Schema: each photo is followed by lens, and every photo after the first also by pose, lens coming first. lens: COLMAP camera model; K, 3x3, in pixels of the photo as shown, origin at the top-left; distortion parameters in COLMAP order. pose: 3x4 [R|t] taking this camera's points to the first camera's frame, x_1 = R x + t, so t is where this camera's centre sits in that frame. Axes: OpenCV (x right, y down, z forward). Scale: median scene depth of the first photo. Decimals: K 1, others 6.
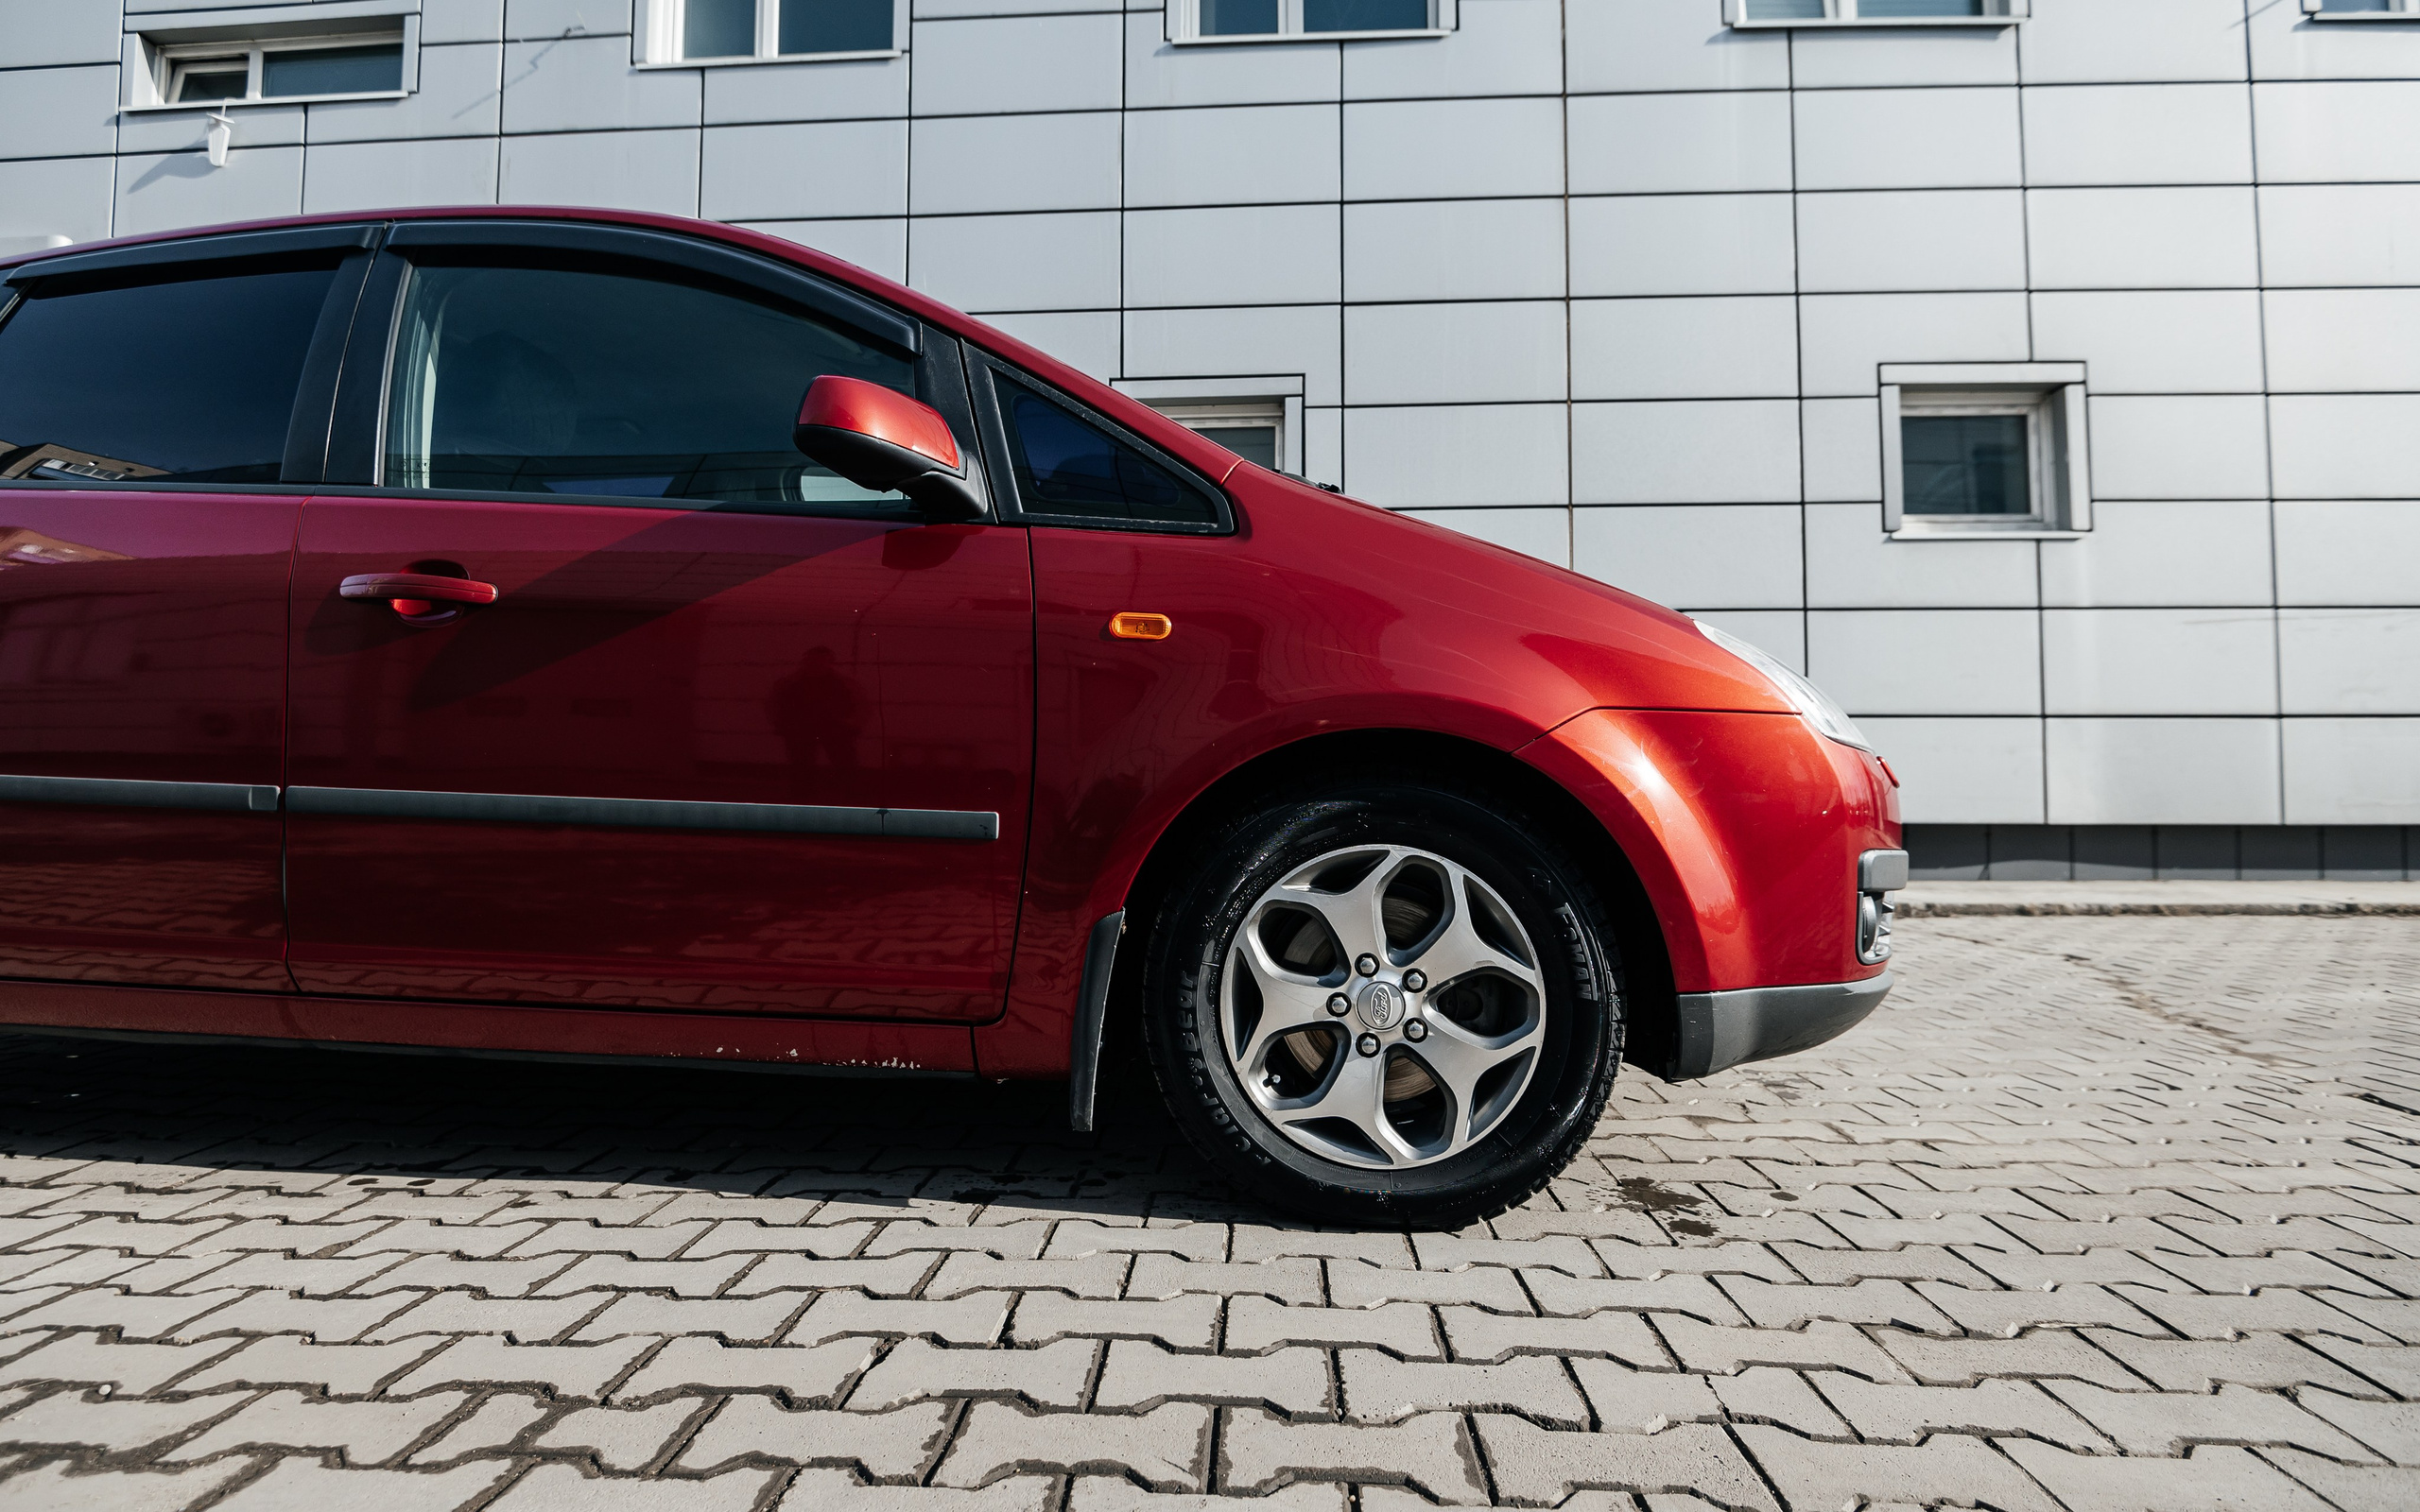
lens RADIAL K [[1123.8, 0, 1206.2], [0, 1123.8, 807.3], [0, 0, 1]] dist [-0.016992, -0.000488]
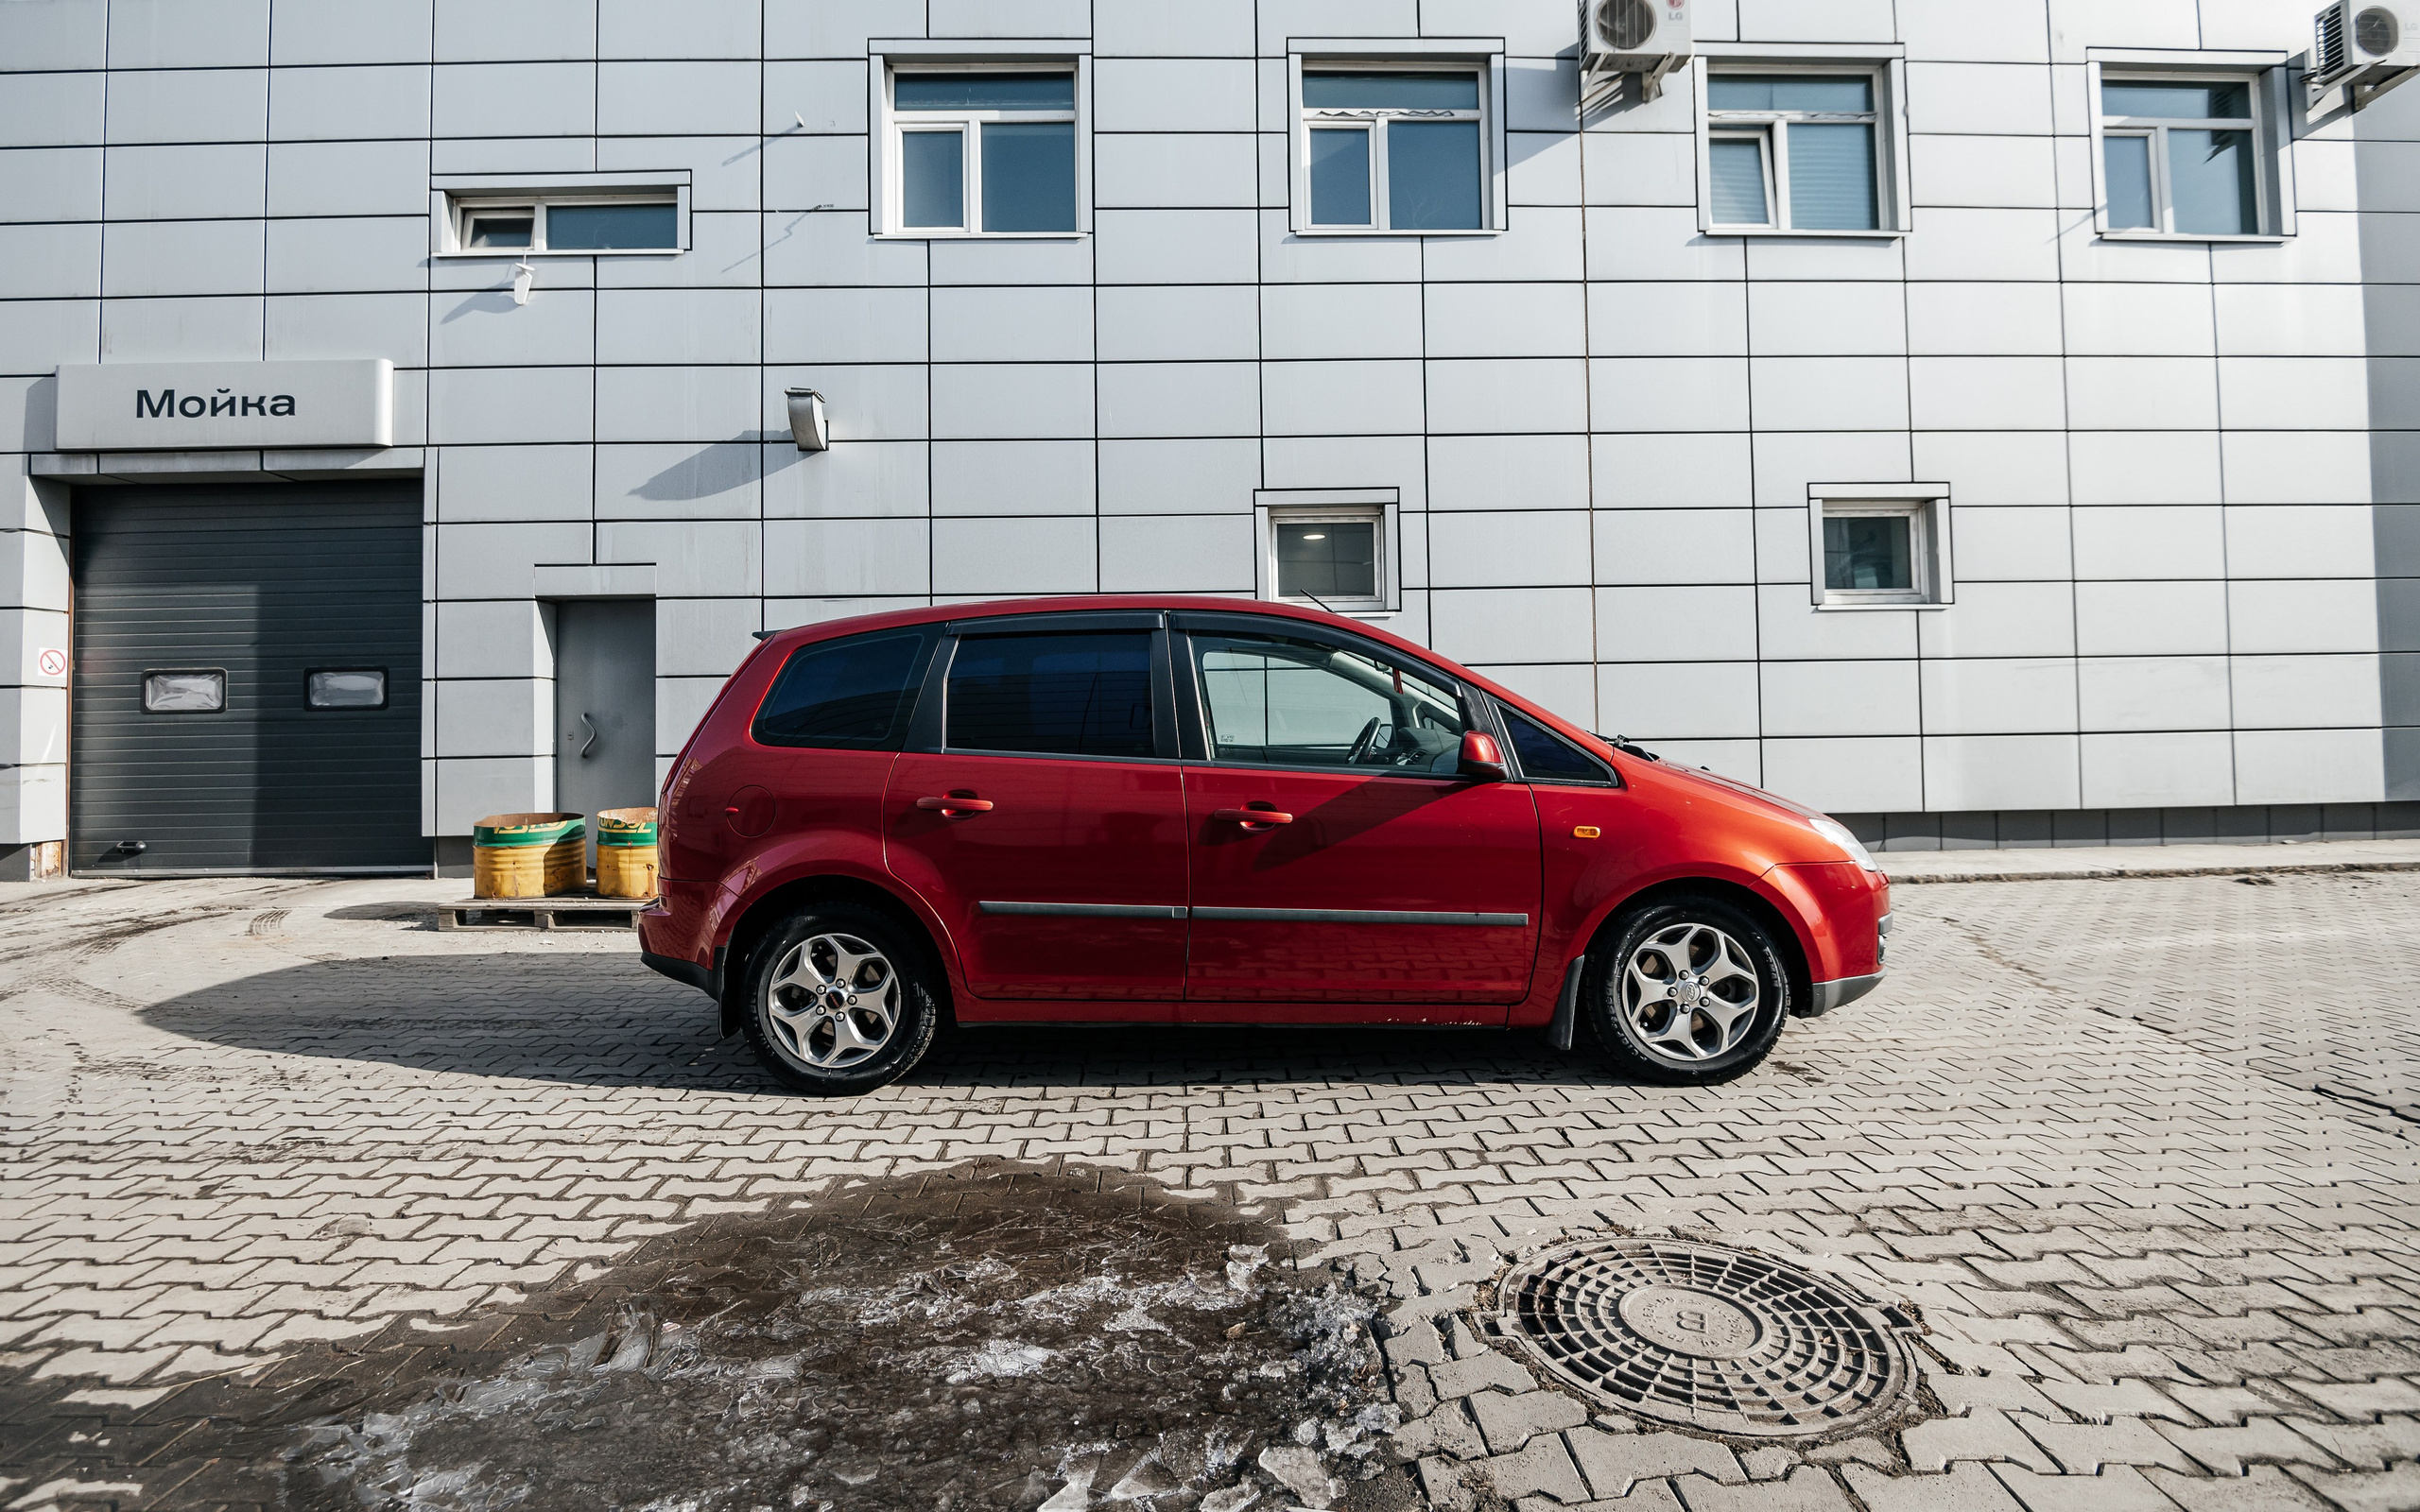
lens RADIAL K [[1084.7, 0, 1210.0], [0, 1084.7, 756.0], [0, 0, 1]] dist [-0.015125, -0.000667]
pose [[0.996939, -0.018151, 0.076045, -0.378275], [0.016919, 0.999715, 0.016815, -0.139801], [-0.076329, -0.015477, 0.996963, -0.442034]]
